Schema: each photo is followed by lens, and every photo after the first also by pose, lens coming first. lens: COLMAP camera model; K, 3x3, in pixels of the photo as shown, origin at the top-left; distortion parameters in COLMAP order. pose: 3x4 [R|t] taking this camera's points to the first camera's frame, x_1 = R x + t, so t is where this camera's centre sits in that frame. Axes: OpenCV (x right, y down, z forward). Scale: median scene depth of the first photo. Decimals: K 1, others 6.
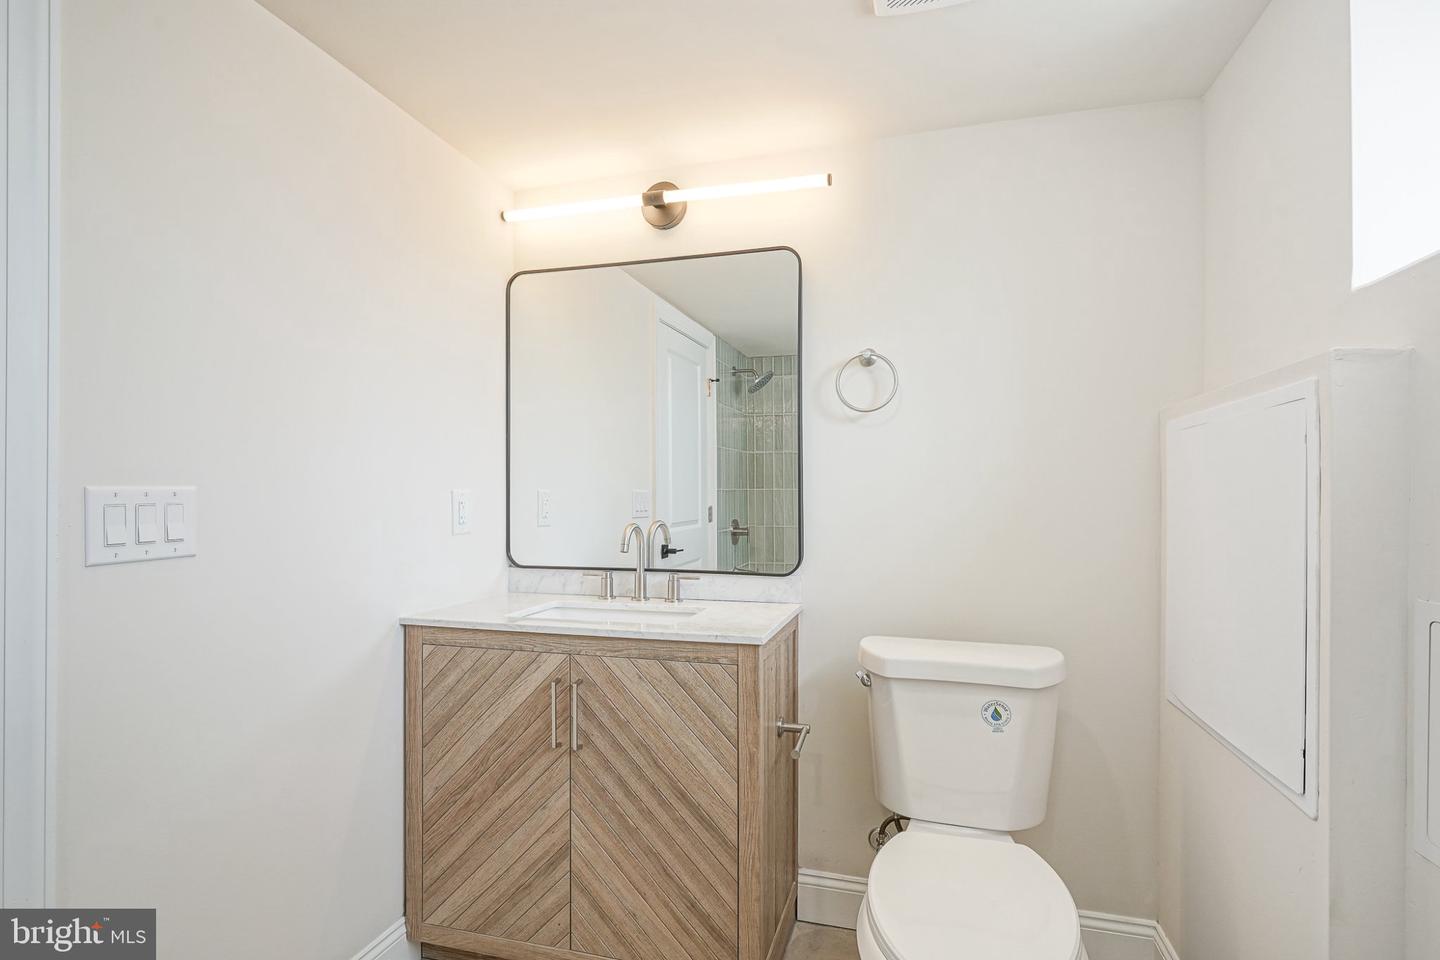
lens RADIAL K [[705.1, 0, 722.4], [0, 705.1, 491.2], [0, 0, 1]] dist [-0.002456, -0.000176]
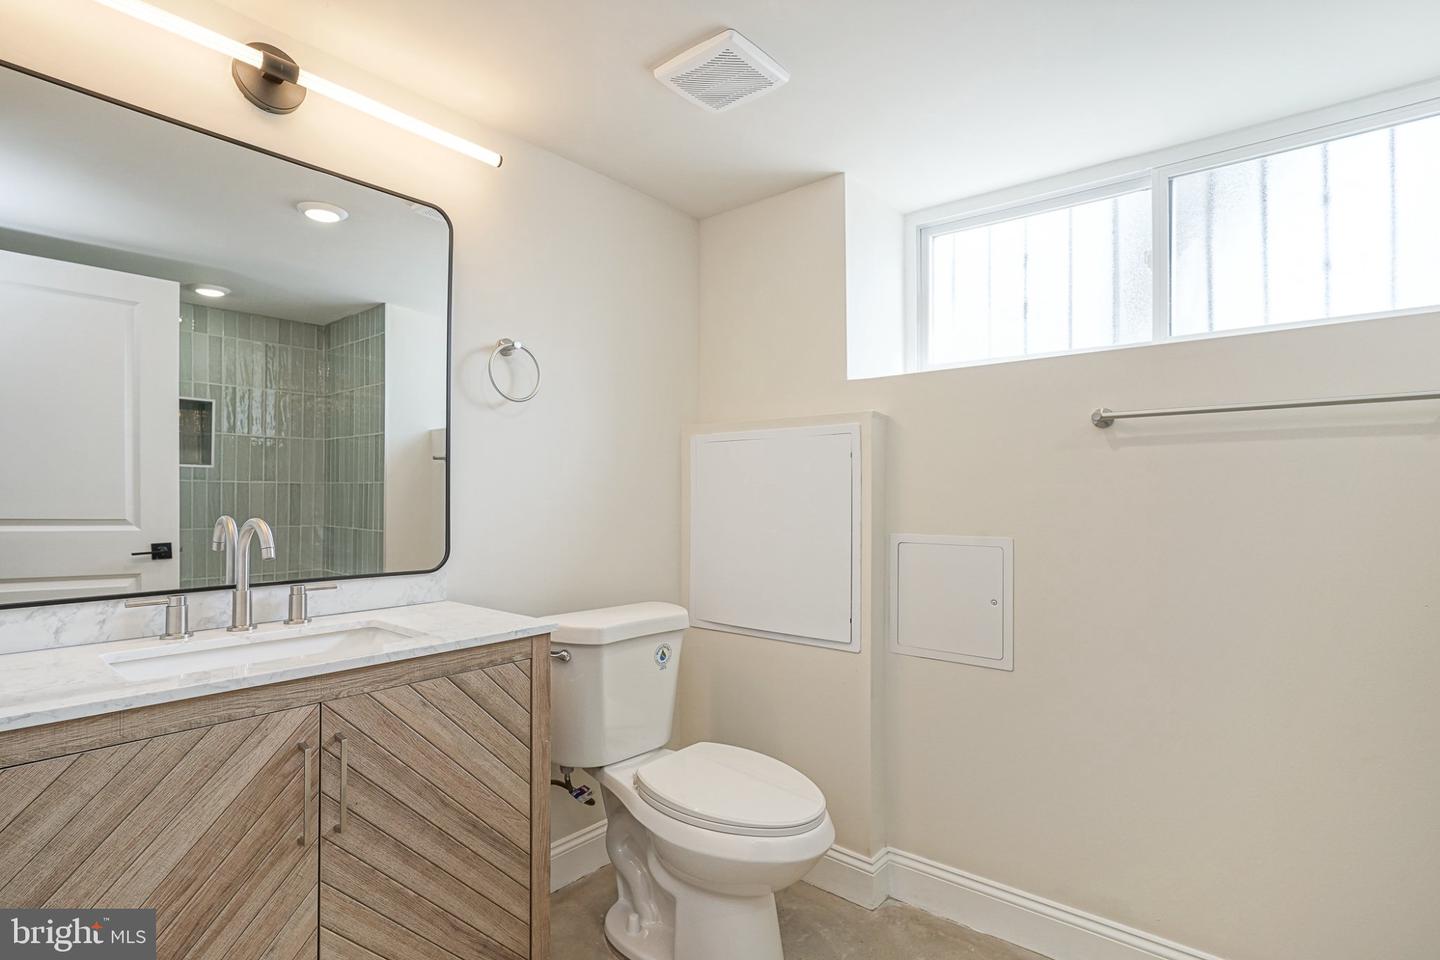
lens RADIAL K [[721.8, 0, 713.9], [0, 721.8, 486.3], [0, 0, 1]] dist [0.000156, 0.000582]
pose [[0.405166, 0.012929, 0.914152, -0.725767], [-0.006459, 0.999916, -0.011279, 0.022789], [-0.914221, -0.001334, 0.405215, 0.359792]]
